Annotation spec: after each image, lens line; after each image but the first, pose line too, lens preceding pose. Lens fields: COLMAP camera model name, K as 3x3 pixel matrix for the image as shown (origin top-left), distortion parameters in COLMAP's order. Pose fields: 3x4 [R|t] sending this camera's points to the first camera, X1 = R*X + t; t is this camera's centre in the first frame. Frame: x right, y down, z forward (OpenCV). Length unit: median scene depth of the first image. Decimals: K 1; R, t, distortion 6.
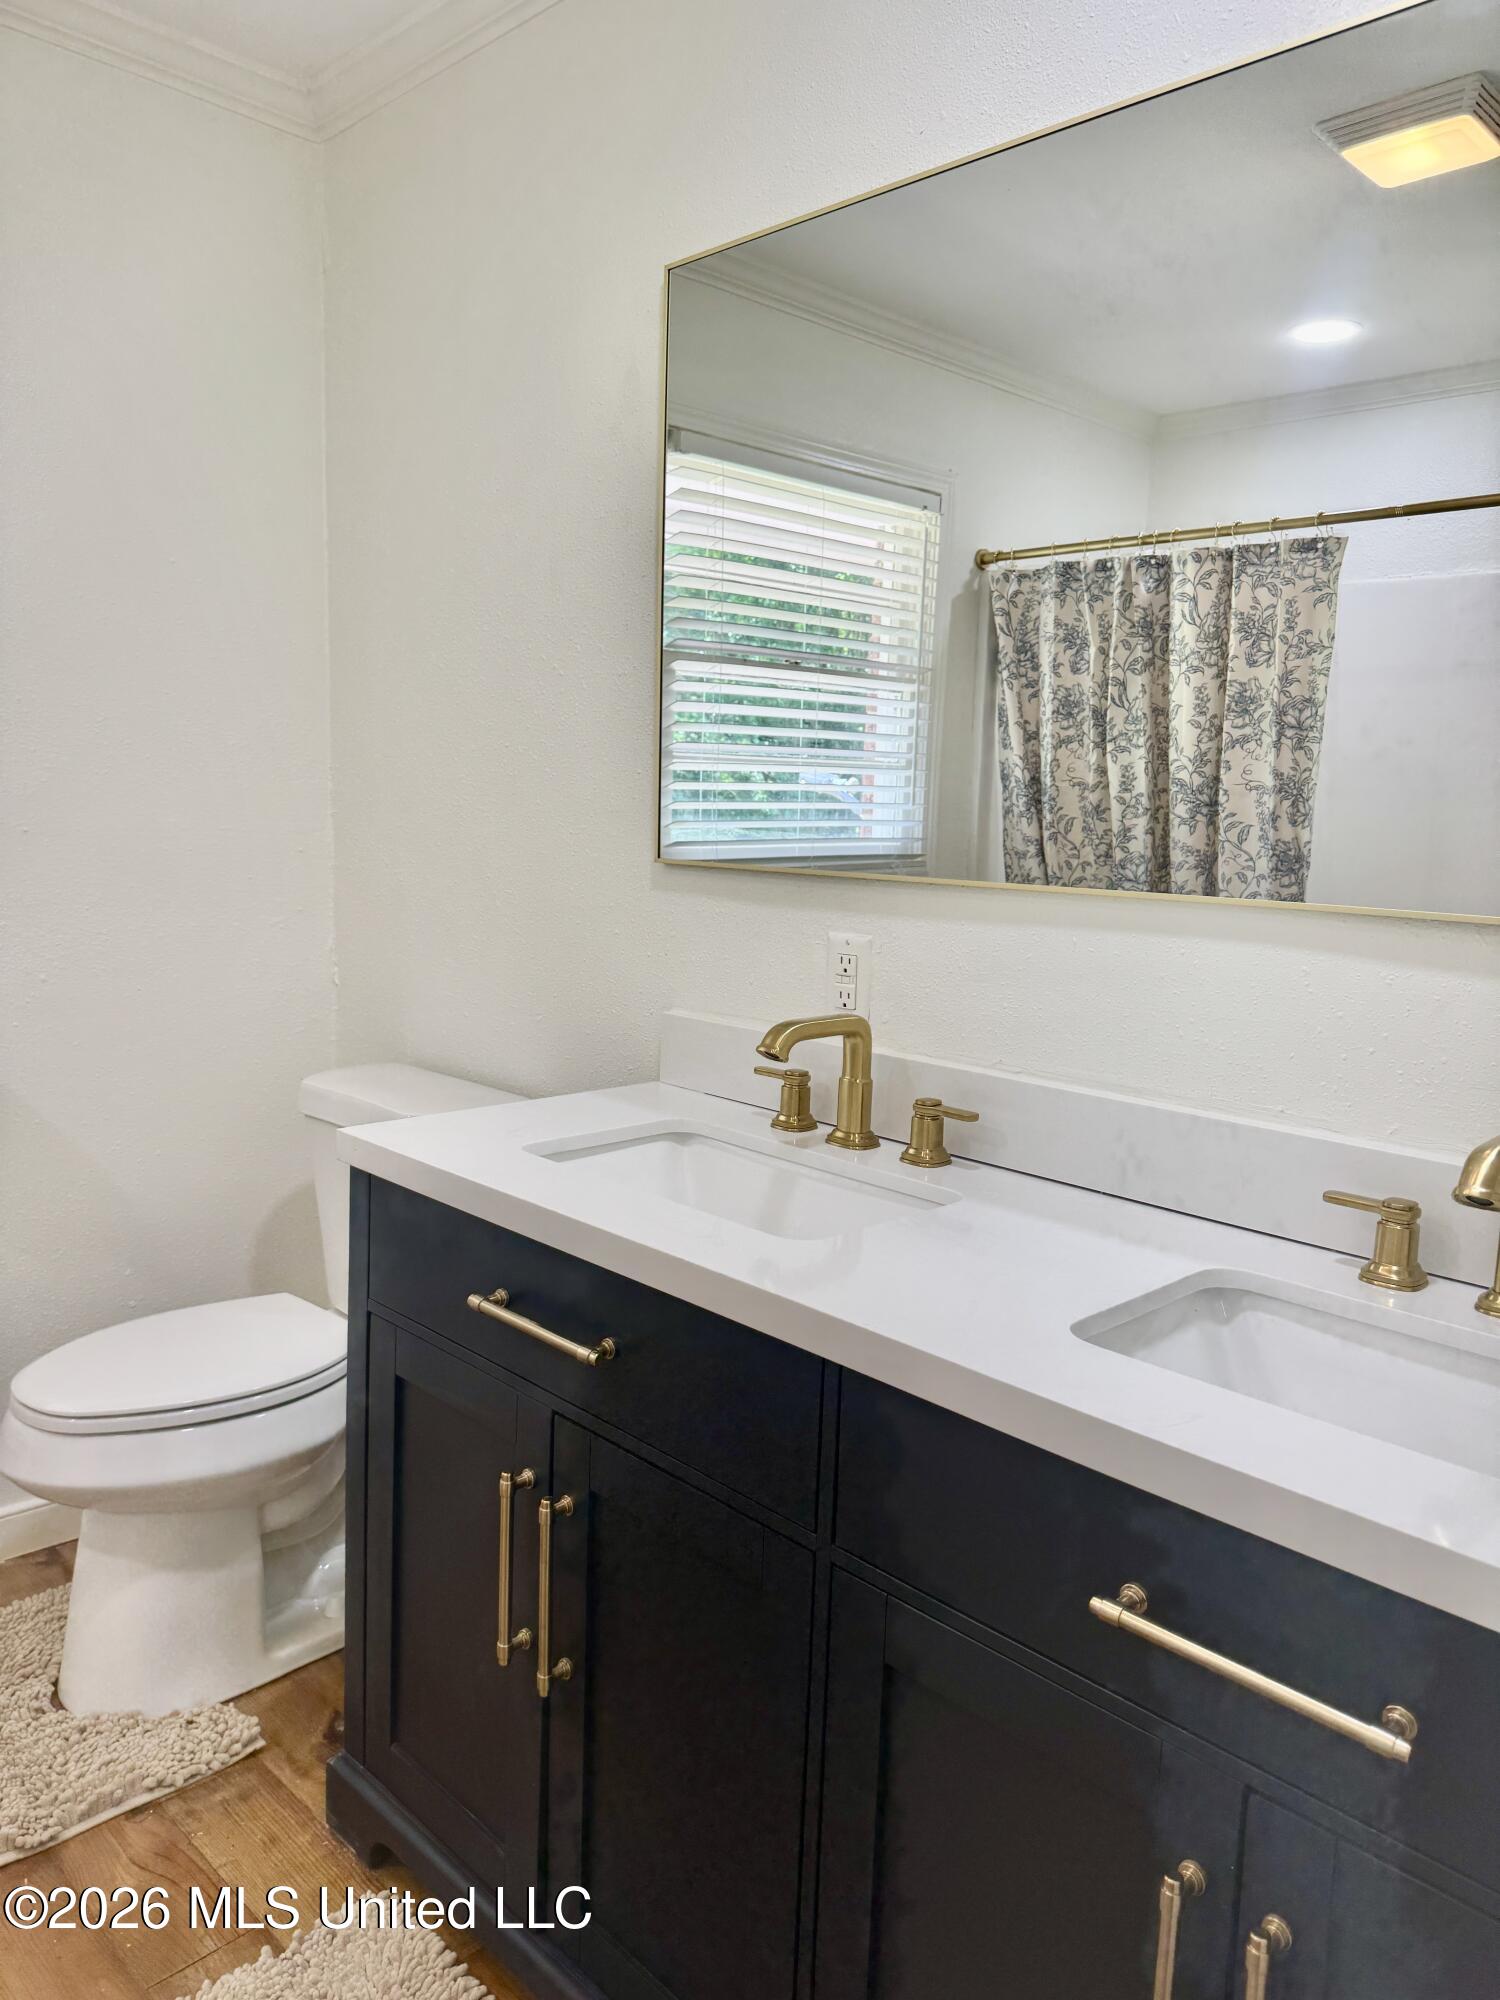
lens RADIAL K [[1437.4, 0, 750.0], [0, 1437.4, 1000.0], [0, 0, 1]] dist [0.032760, -0.001507]
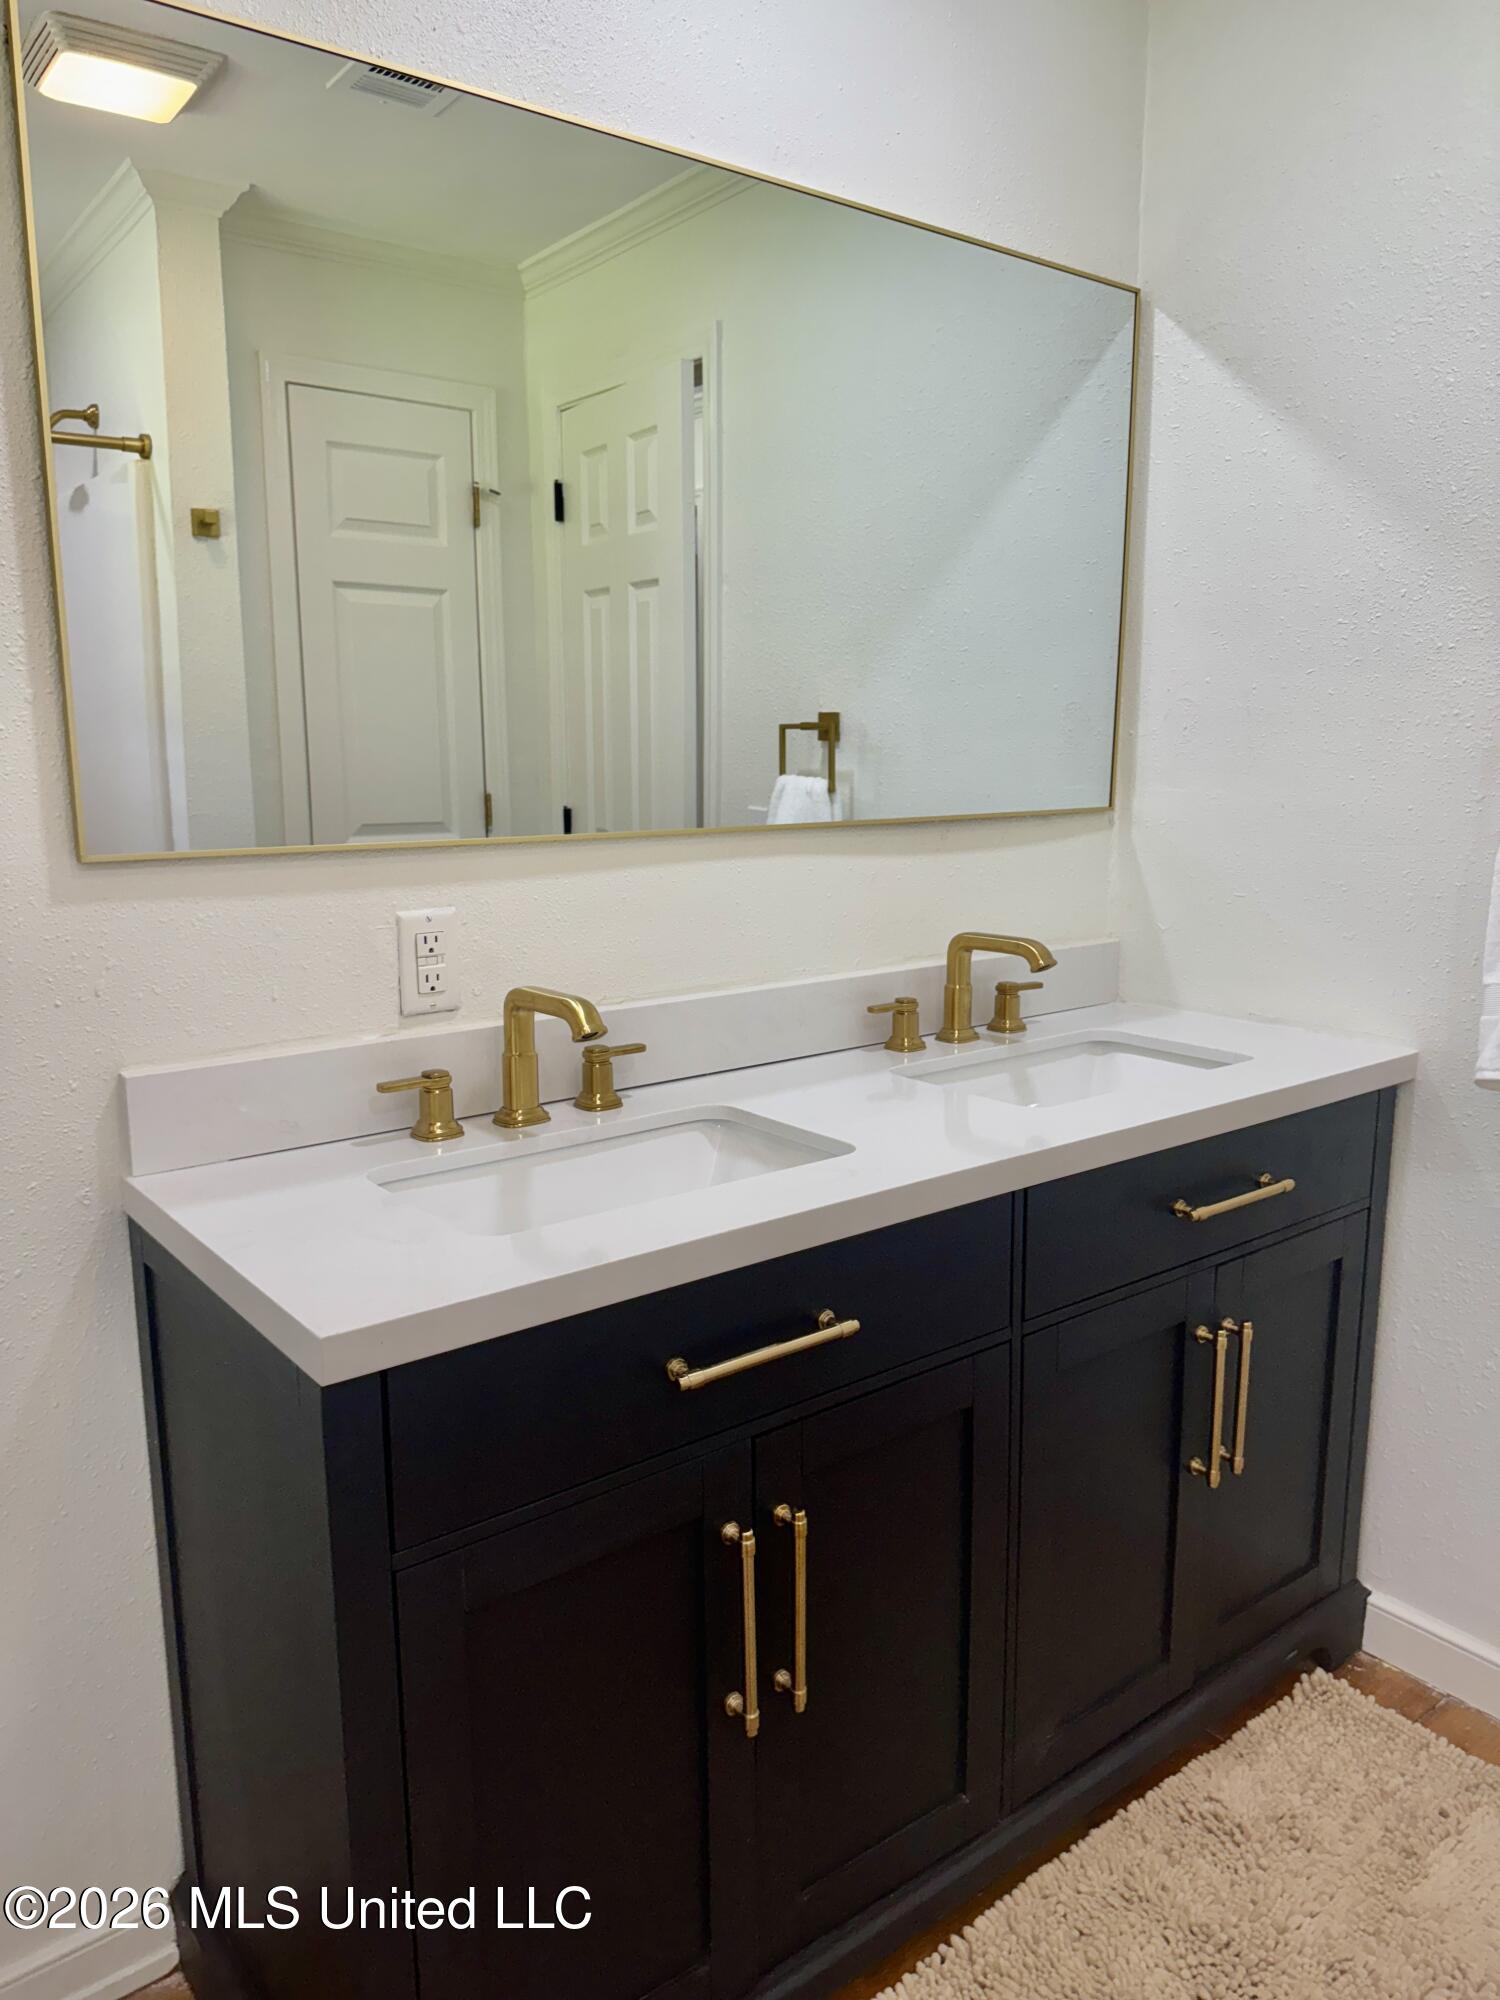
lens RADIAL K [[1406.5, 0, 750.0], [0, 1406.5, 1000.0], [0, 0, 1]] dist [0.009091, -0.010064]
pose [[0.117709, -0.215058, 0.969482, -0.811716], [0.134423, 0.970734, 0.199015, -0.145511], [-0.983908, 0.106895, 0.143173, 0.706706]]
